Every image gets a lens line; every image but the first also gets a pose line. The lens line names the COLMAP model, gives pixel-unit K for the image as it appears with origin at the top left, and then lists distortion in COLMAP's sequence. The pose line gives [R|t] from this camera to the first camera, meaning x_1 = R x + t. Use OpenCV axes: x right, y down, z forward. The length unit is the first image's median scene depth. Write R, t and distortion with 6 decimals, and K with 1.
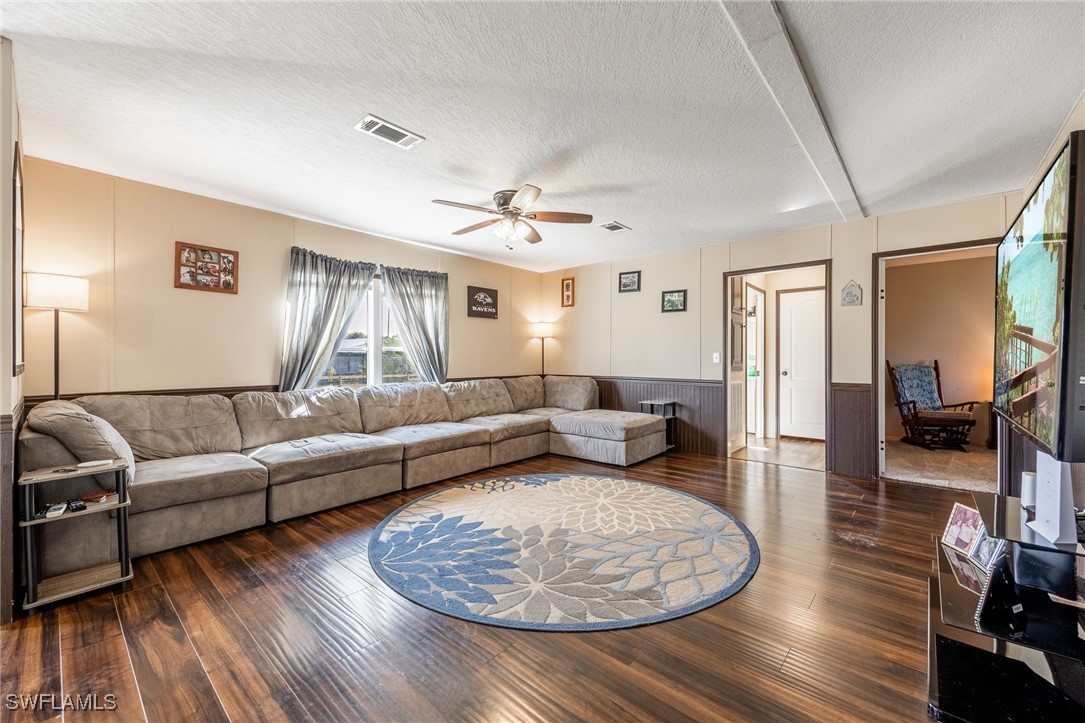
lens RADIAL K [[441.9, 0, 538.9], [0, 441.9, 358.6], [0, 0, 1]] dist [-0.000923, -0.000974]
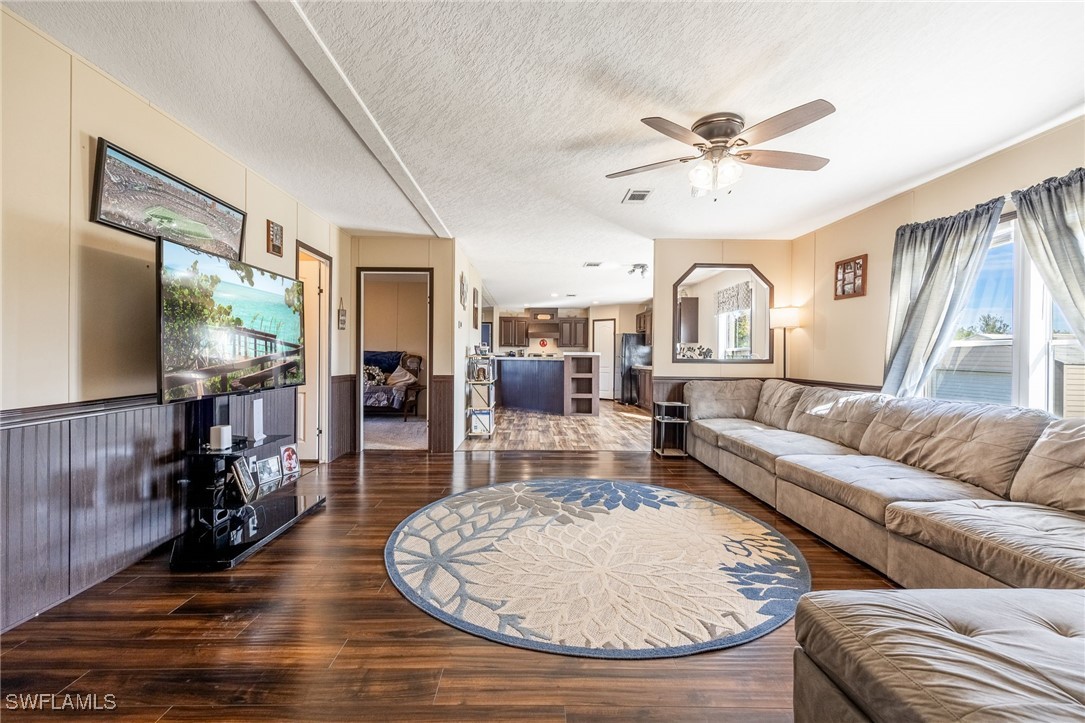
lens RADIAL K [[470.3, 0, 538.4], [0, 470.3, 359.0], [0, 0, 1]] dist [0.002522, -0.003832]
pose [[-0.743626, -0.000772, -0.668596, 0.816300], [-0.009028, 0.999920, 0.008887, 0.000137], [0.668535, 0.012644, -0.743573, 1.727214]]
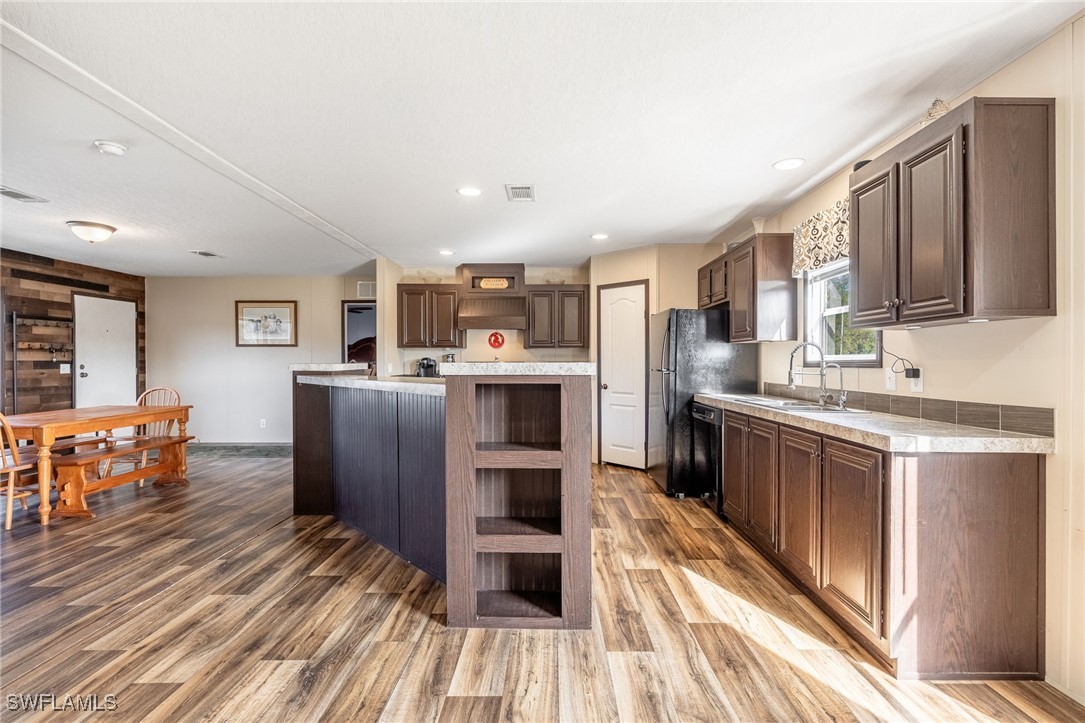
lens RADIAL K [[500.9, 0, 550.8], [0, 500.9, 364.2], [0, 0, 1]] dist [-0.003216, 0.000628]
pose [[-0.758323, 0.007196, -0.651840, -0.934698], [0.000076, 0.999940, 0.010950, -0.025479], [0.651879, 0.008254, -0.758278, 0.299275]]
